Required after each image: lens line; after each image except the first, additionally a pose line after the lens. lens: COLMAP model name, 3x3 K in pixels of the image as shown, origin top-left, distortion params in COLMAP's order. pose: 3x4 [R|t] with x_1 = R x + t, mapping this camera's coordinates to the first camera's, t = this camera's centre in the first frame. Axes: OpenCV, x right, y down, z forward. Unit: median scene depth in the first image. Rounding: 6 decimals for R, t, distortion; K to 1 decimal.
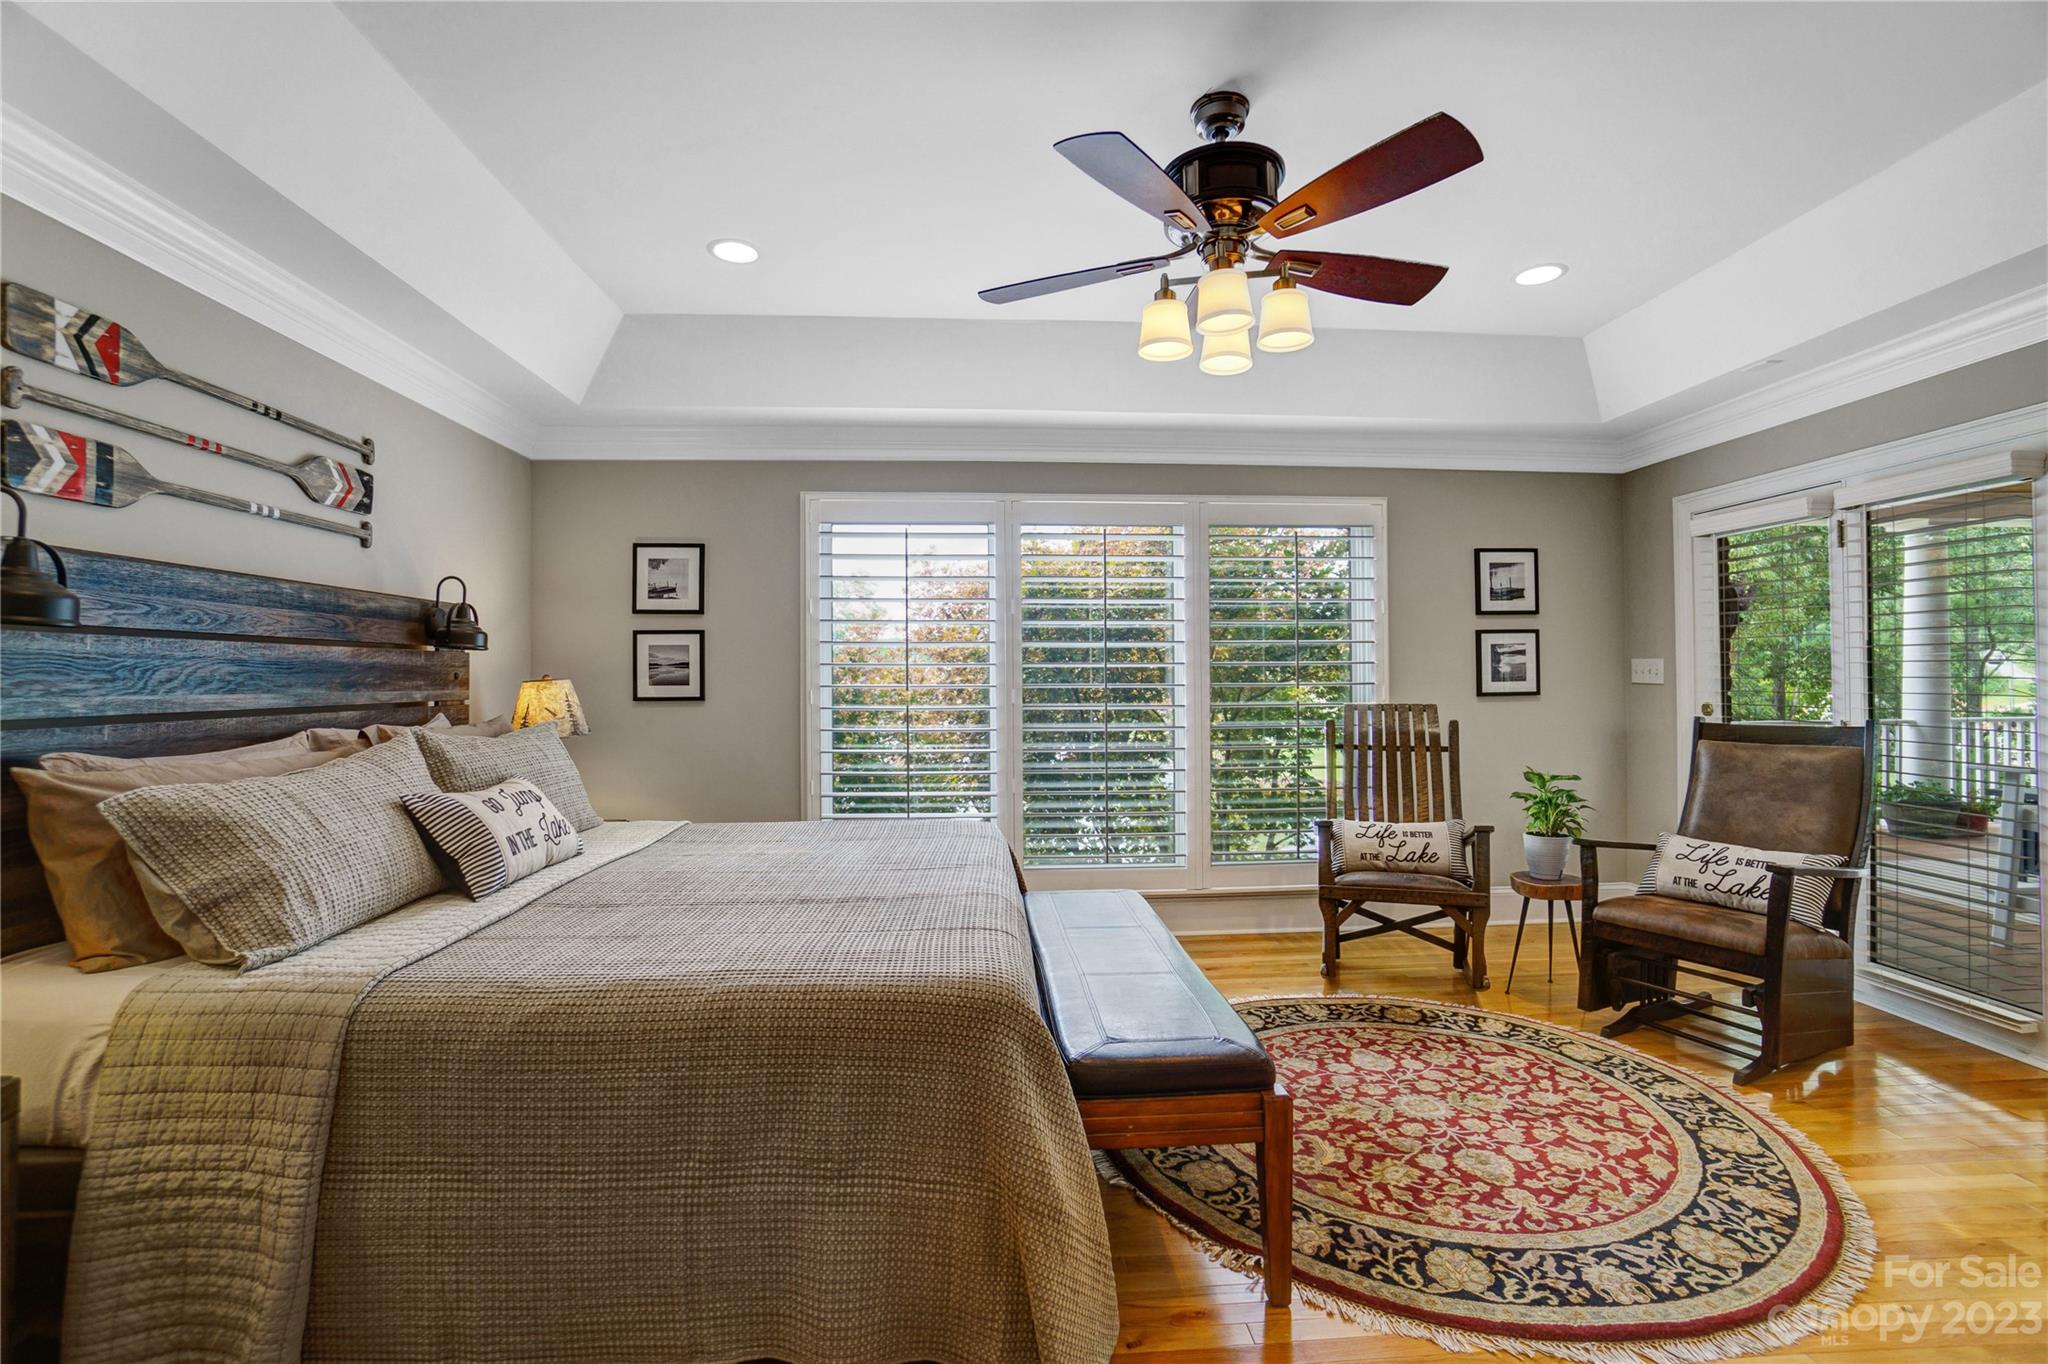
lens RADIAL K [[913.2, 0, 1017.5], [0, 913.2, 675.2], [0, 0, 1]] dist [-0.068074, 0.025762]
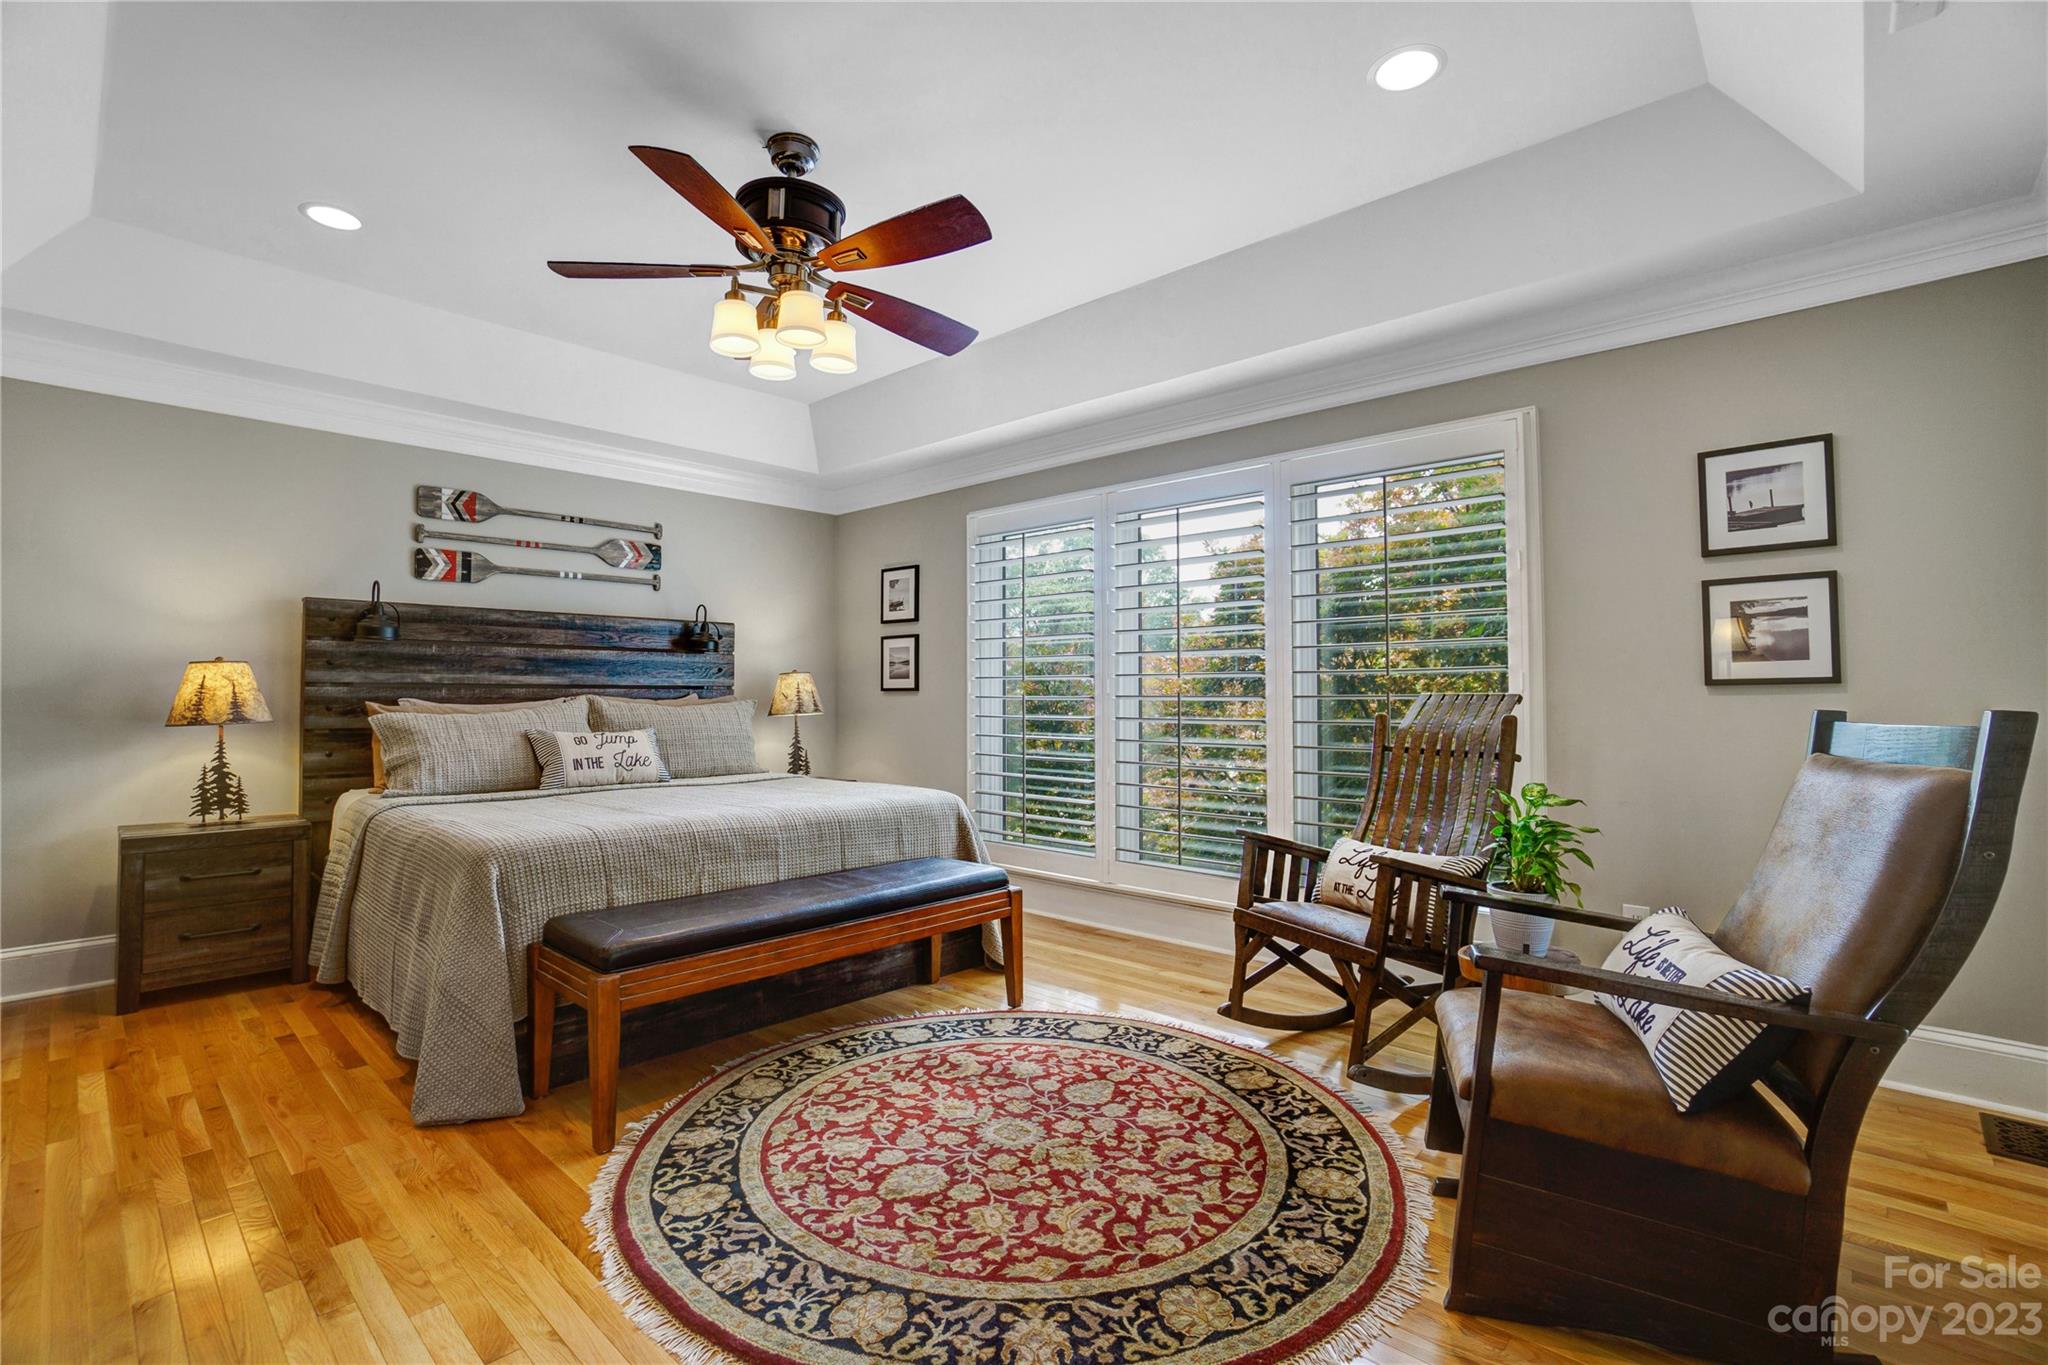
lens RADIAL K [[926.4, 0, 1024.0], [0, 926.4, 676.0], [0, 0, 1]] dist [-0.044552, 0.000300]
pose [[0.691883, -0.011943, -0.721911, 1.063439], [-0.000692, 0.999852, -0.017205, 0.046730], [0.722009, 0.012404, 0.691772, 0.357933]]
